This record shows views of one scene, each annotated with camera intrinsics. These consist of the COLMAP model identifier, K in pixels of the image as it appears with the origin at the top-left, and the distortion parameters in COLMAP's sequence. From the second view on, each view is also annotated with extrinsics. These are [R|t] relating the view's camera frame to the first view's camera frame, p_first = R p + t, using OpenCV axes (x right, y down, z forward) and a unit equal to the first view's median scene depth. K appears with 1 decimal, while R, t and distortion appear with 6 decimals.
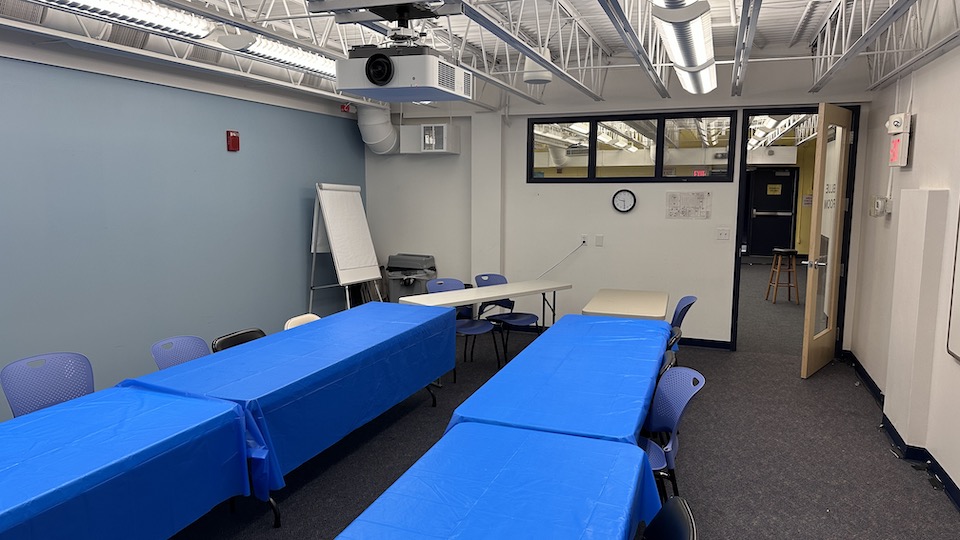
lens RADIAL K [[658.1, 0, 480.0], [0, 658.1, 270.0], [0, 0, 1]] dist [-0.001255, -0.000600]
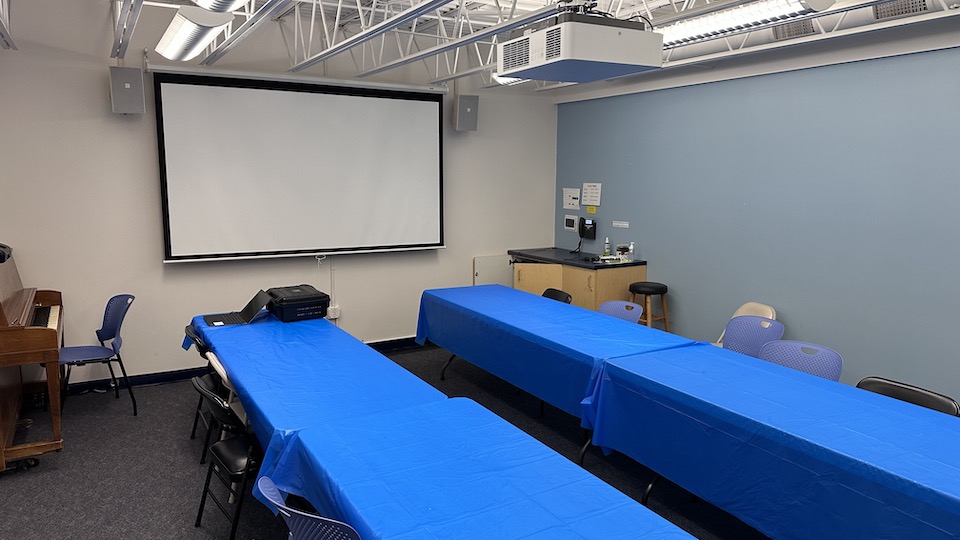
lens RADIAL K [[658.1, 0, 480.0], [0, 658.1, 270.0], [0, 0, 1]] dist [-0.001255, -0.000600]
pose [[-0.638709, 0.103689, -0.762430, 0.587687], [-0.117367, 0.966155, 0.229717, -0.173992], [0.760445, 0.236206, -0.604922, 1.348546]]
